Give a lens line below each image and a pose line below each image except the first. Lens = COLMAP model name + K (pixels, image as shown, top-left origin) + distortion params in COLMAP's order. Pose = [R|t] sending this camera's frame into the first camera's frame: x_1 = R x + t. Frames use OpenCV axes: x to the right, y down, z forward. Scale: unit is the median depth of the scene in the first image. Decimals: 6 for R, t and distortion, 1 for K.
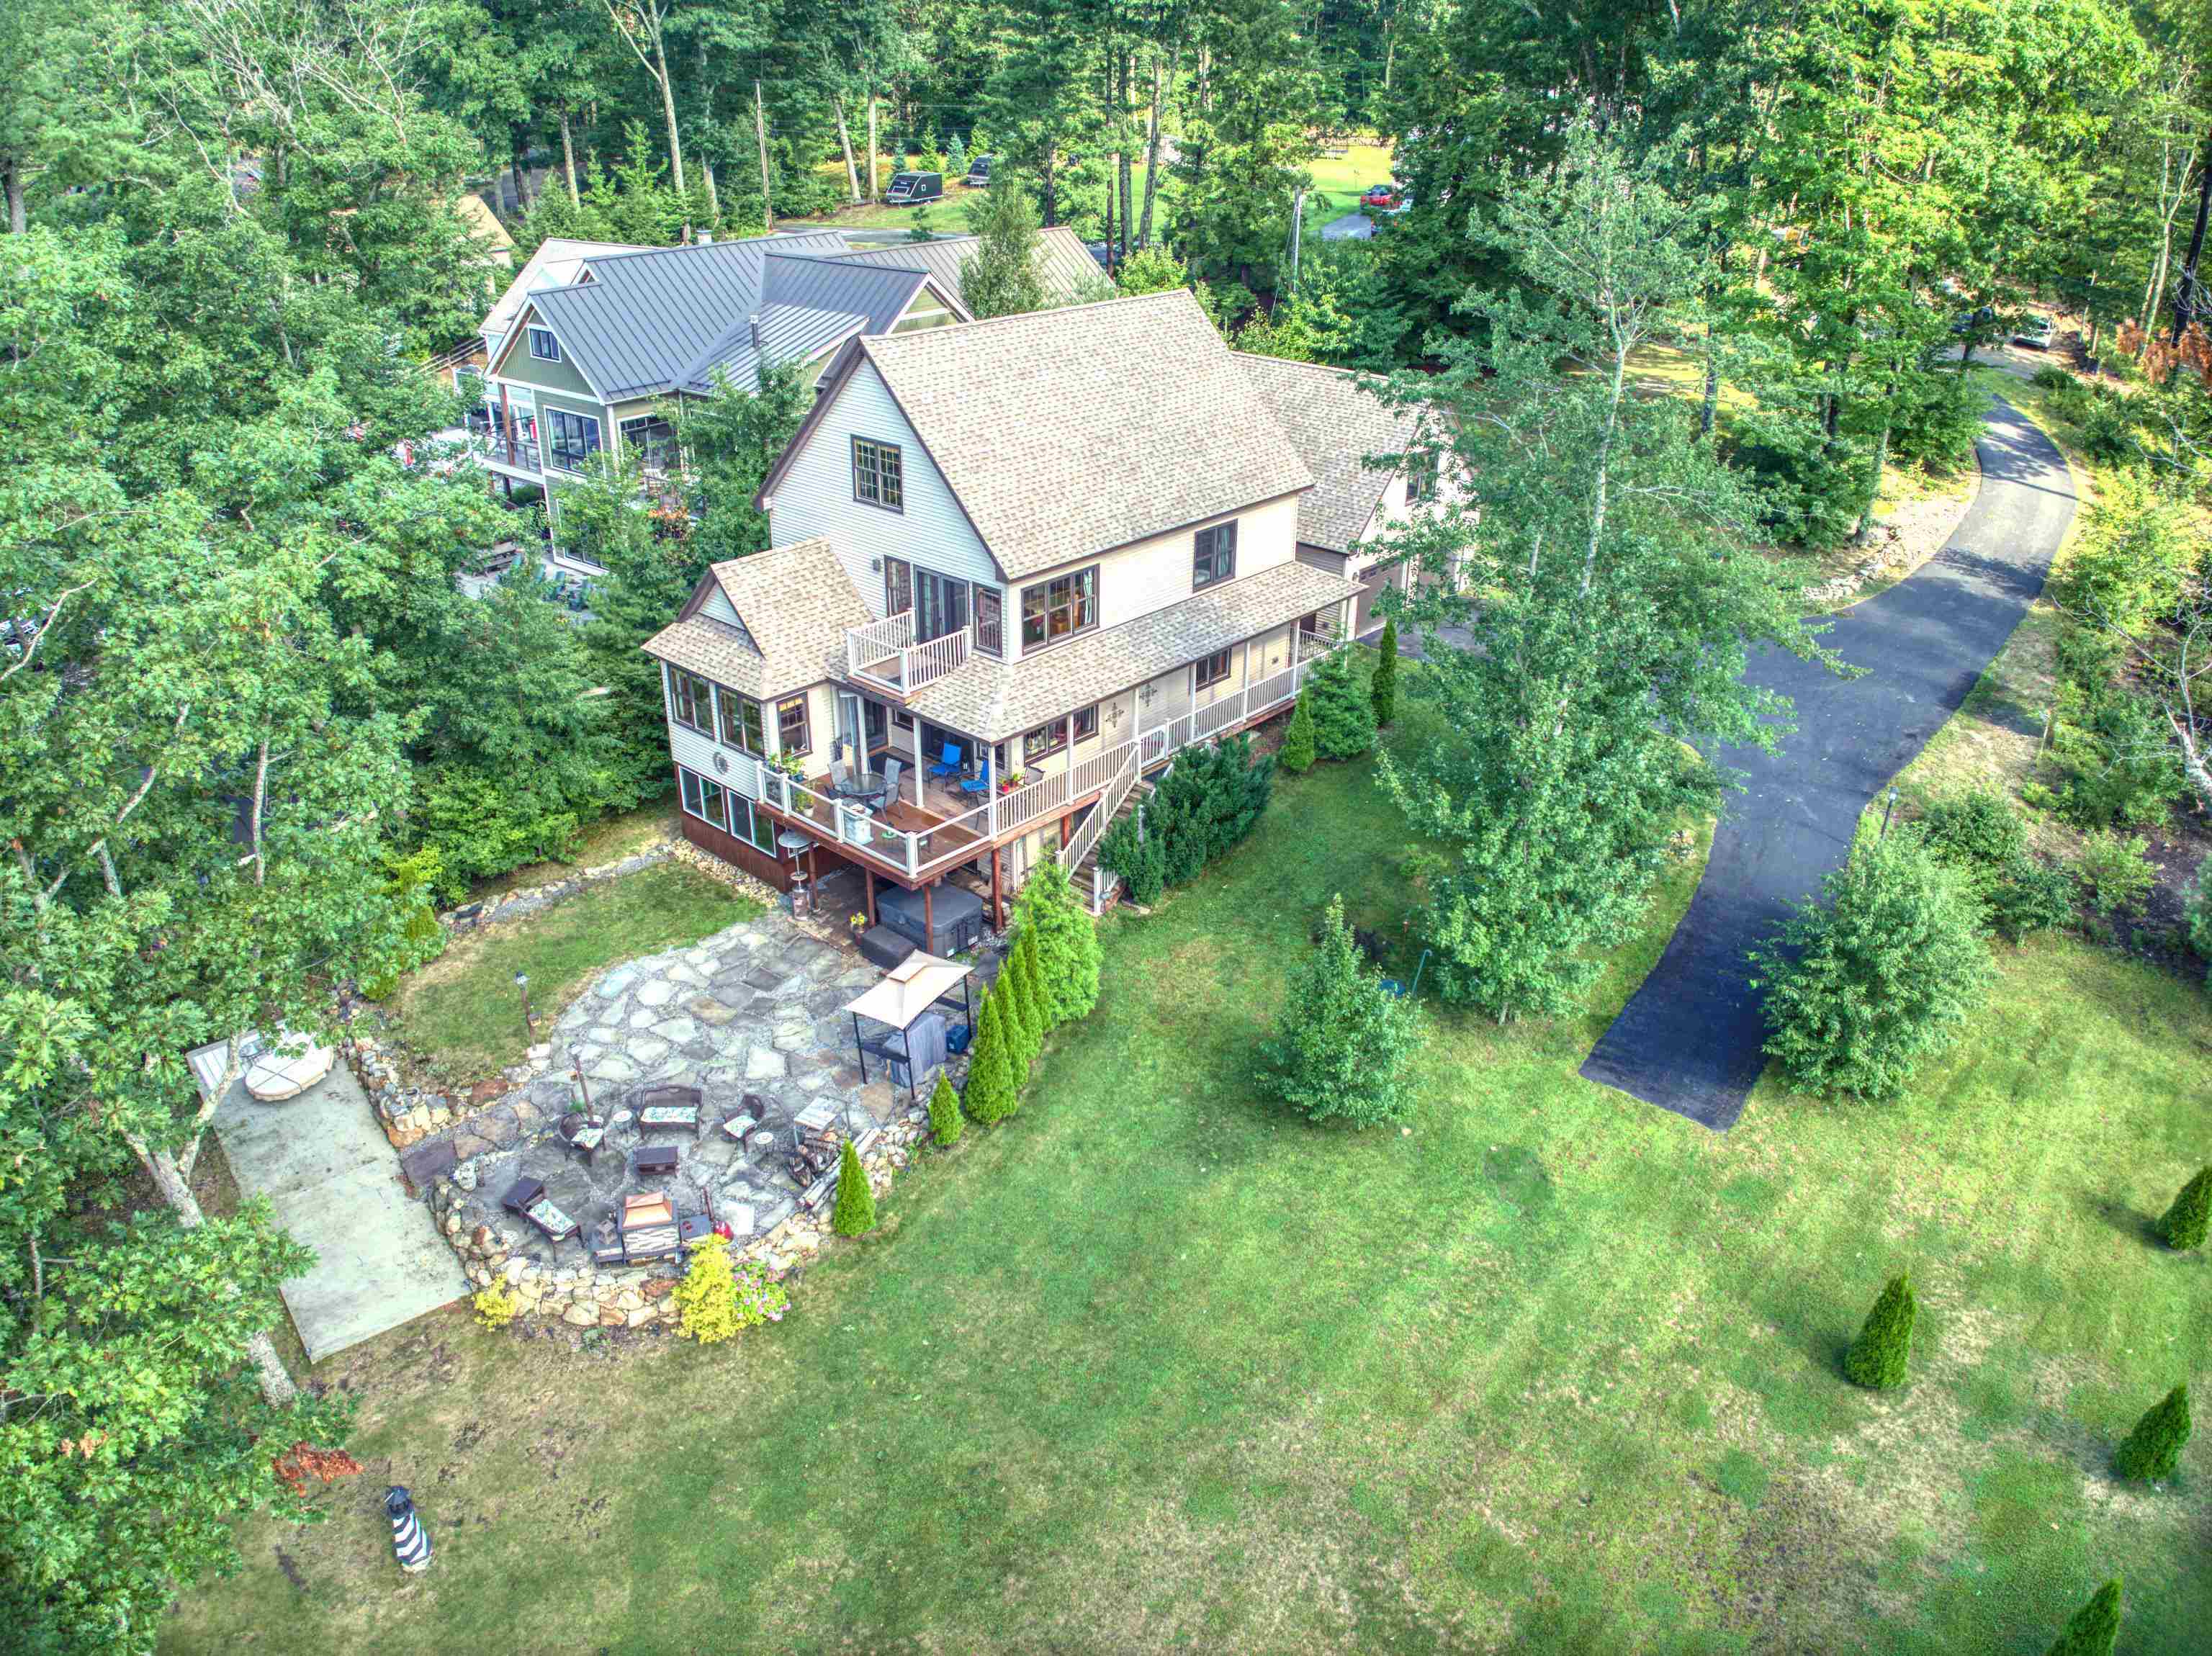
lens RADIAL K [[1543.7, 0, 1105.7], [0, 1543.7, 825.3], [0, 0, 1]] dist [-0.111922, -0.006262]
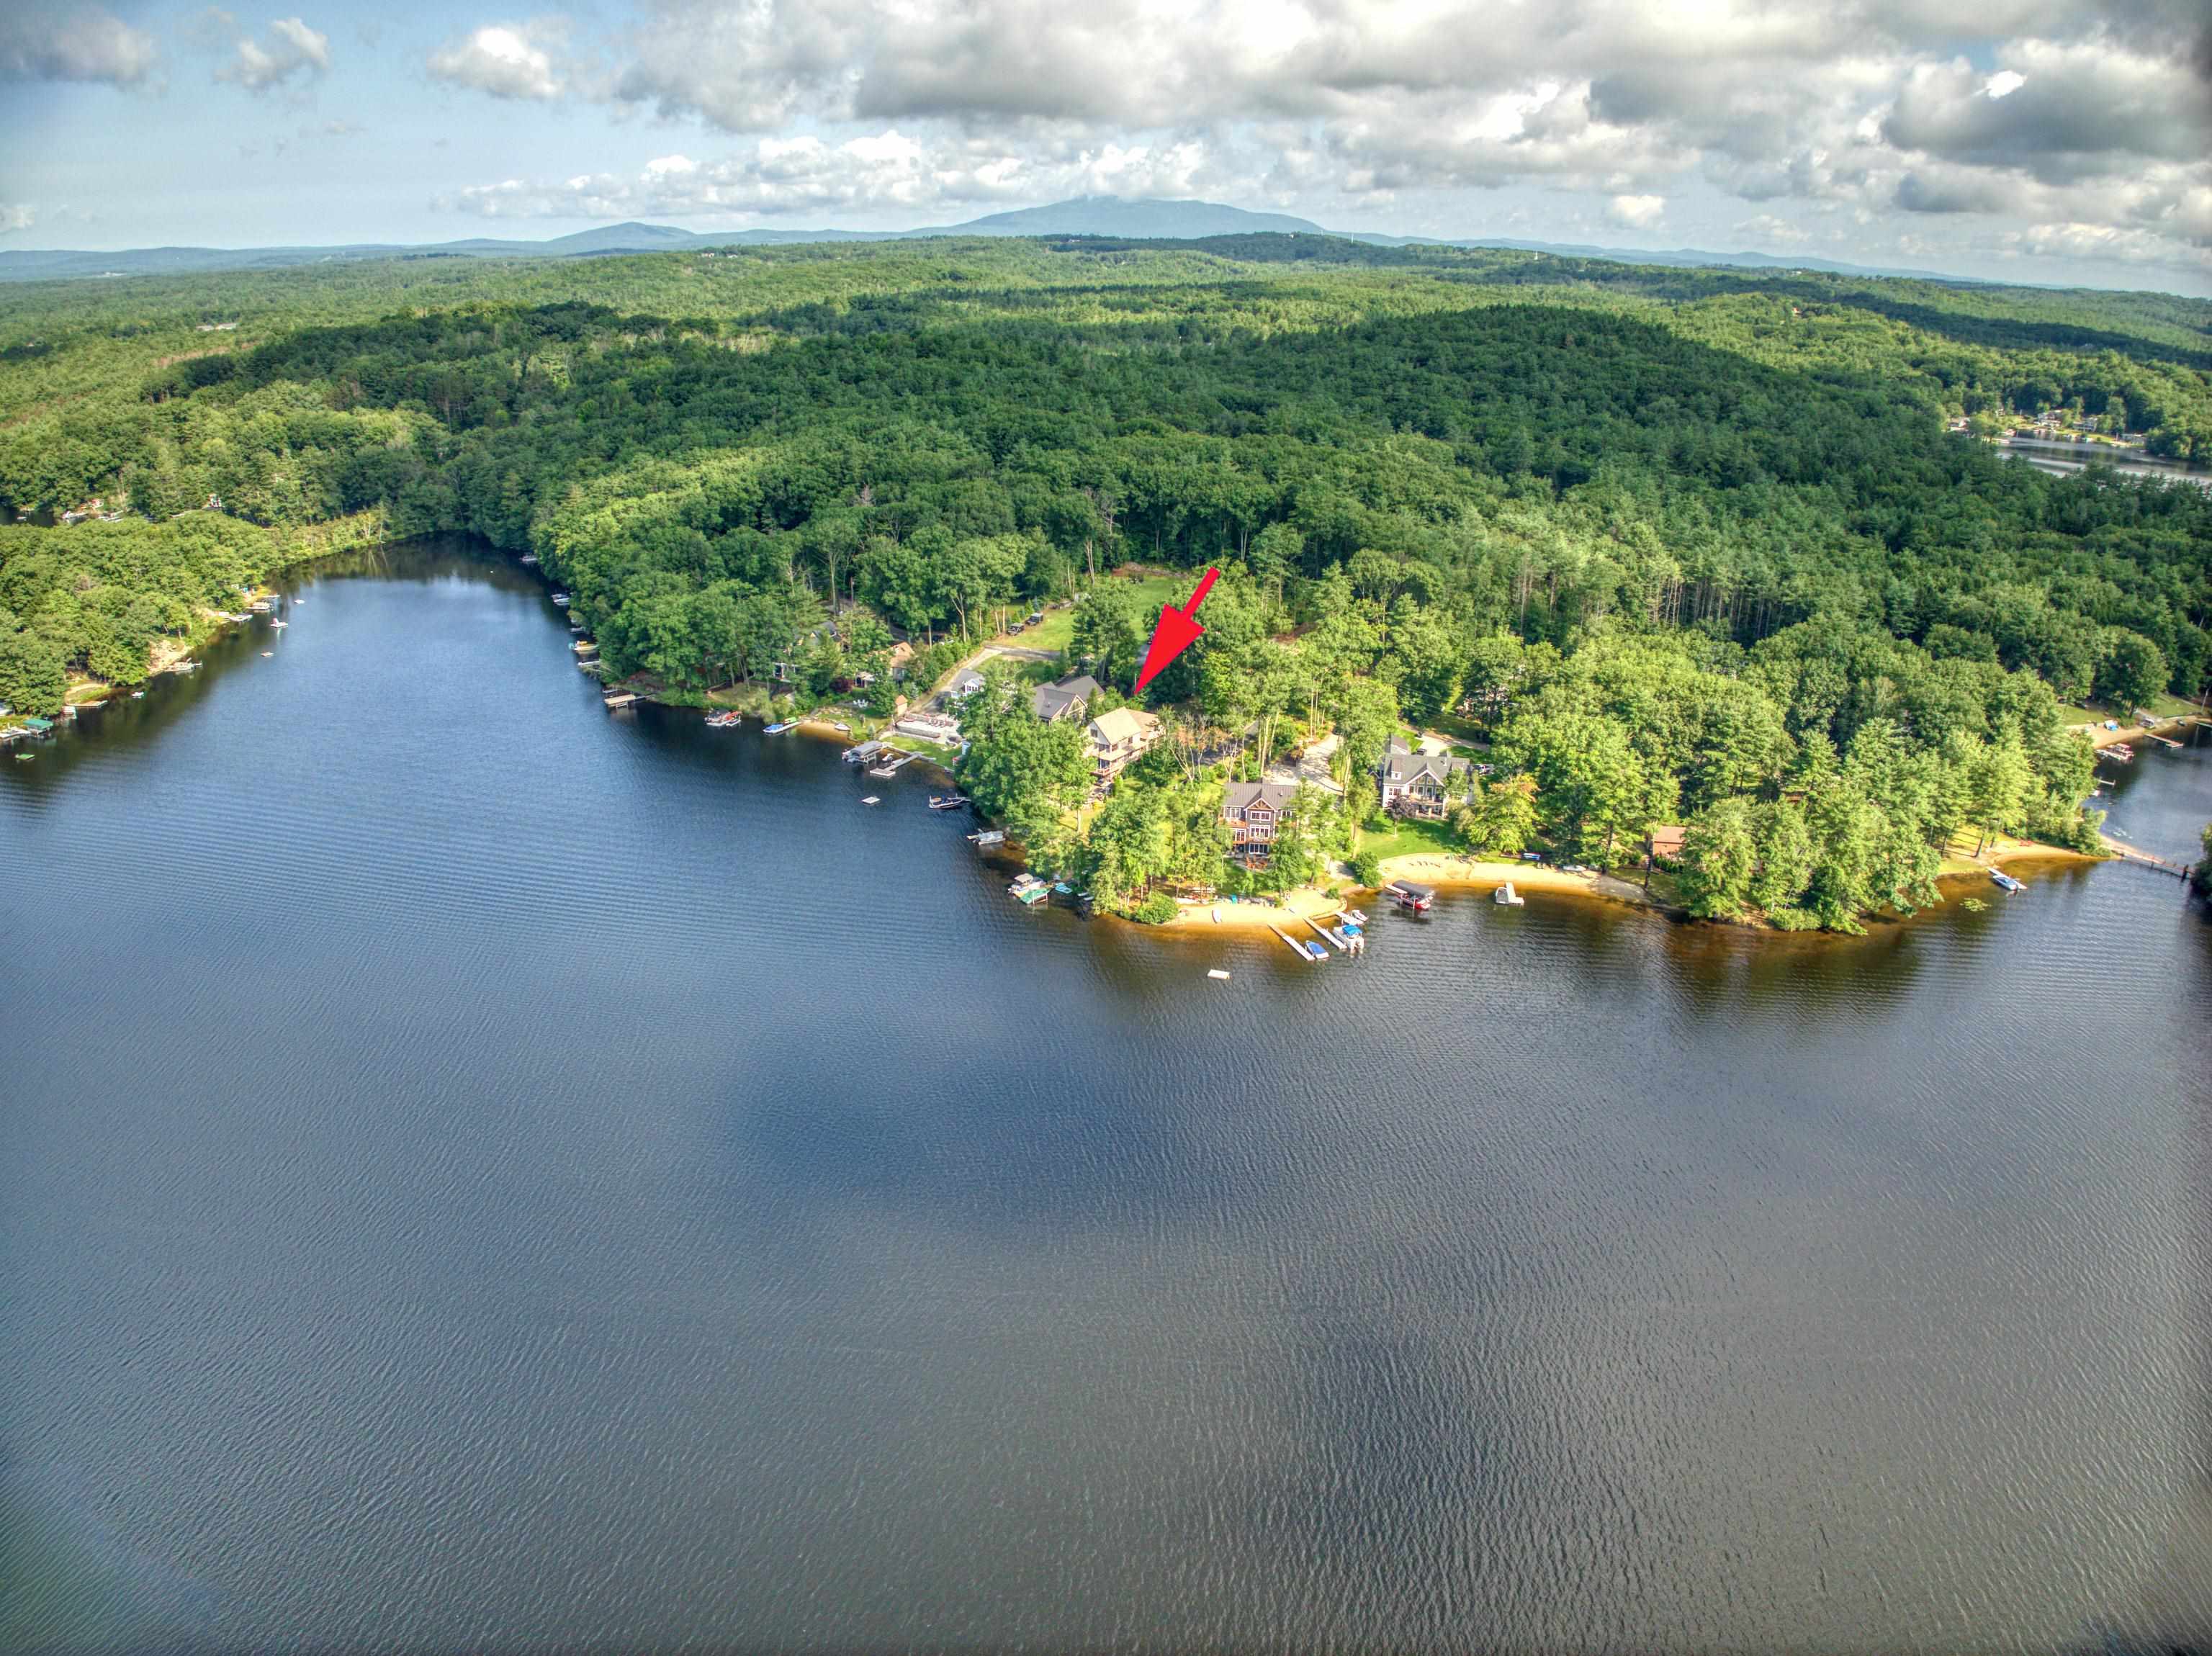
lens RADIAL K [[1543.7, 0, 1107.9], [0, 1543.7, 831.5], [0, 0, 1]] dist [-0.111922, -0.006262]
pose [[0.992421, -0.041185, 0.115775, -1.054973], [0.052655, 0.993810, -0.097823, 1.144727], [-0.111030, 0.103178, 0.988447, -7.313447]]
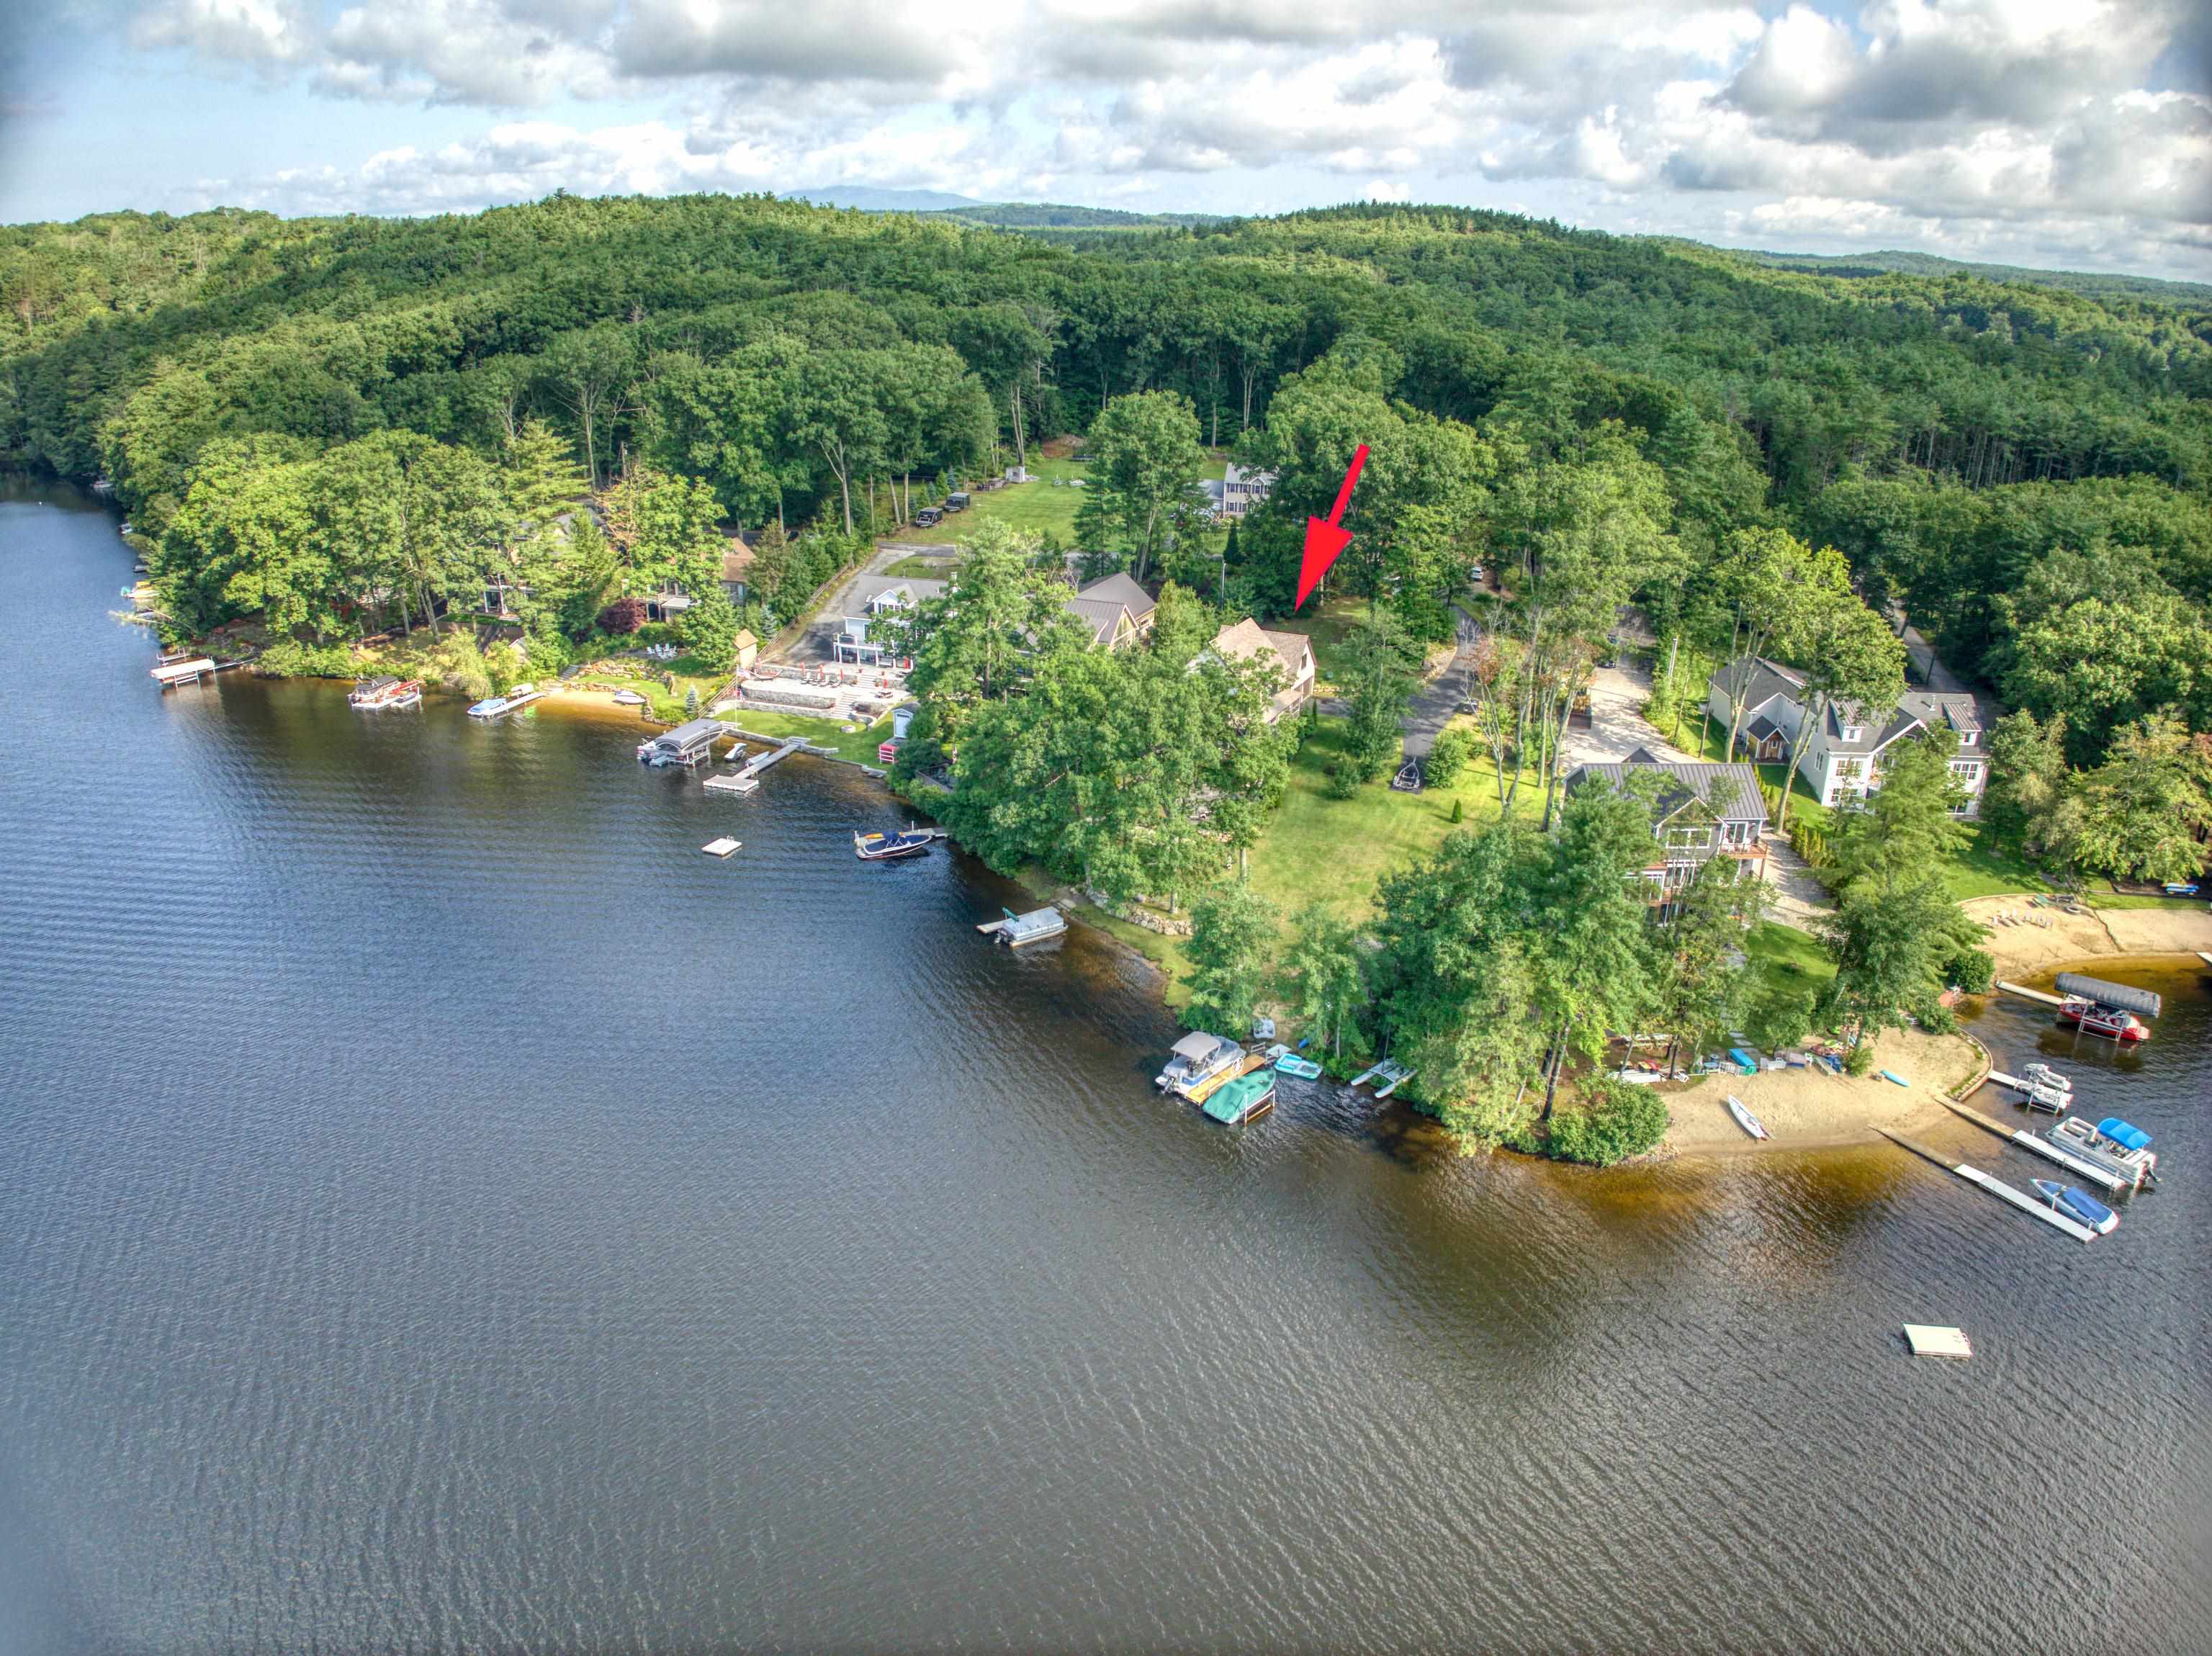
lens RADIAL K [[1543.7, 0, 1111.5], [0, 1543.7, 834.7], [0, 0, 1]] dist [-0.111922, -0.006262]
pose [[0.957546, -0.098447, 0.270950, -1.449188], [0.124045, 0.989128, -0.078988, 0.461010], [-0.260229, 0.109244, 0.959347, -2.652013]]
